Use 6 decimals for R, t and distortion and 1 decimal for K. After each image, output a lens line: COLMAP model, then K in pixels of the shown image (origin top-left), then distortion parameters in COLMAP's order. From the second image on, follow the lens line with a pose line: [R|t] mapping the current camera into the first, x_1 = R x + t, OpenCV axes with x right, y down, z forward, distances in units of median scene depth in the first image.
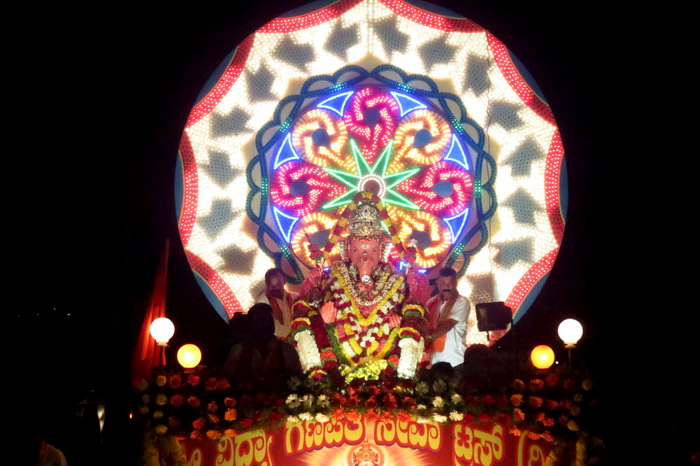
lens RADIAL K [[2208.9, 0, 350.6], [0, 2208.9, 232.5], [0, 0, 1]] dist [0.024697, 0.000000]
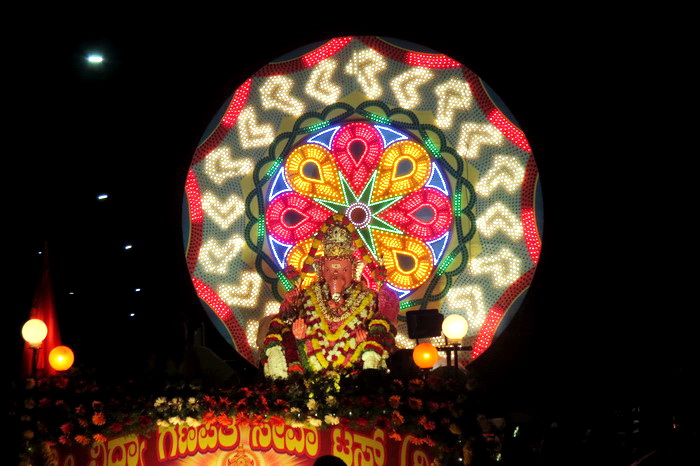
lens RADIAL K [[1445.0, 0, 349.0], [0, 1445.0, 232.8], [0, 0, 1]] dist [-0.036350, 0.000000]
pose [[0.982270, -0.029238, -0.185180, 0.169409], [0.016382, 0.997372, -0.070581, 0.047325], [0.186757, 0.066296, 0.980167, 0.395788]]
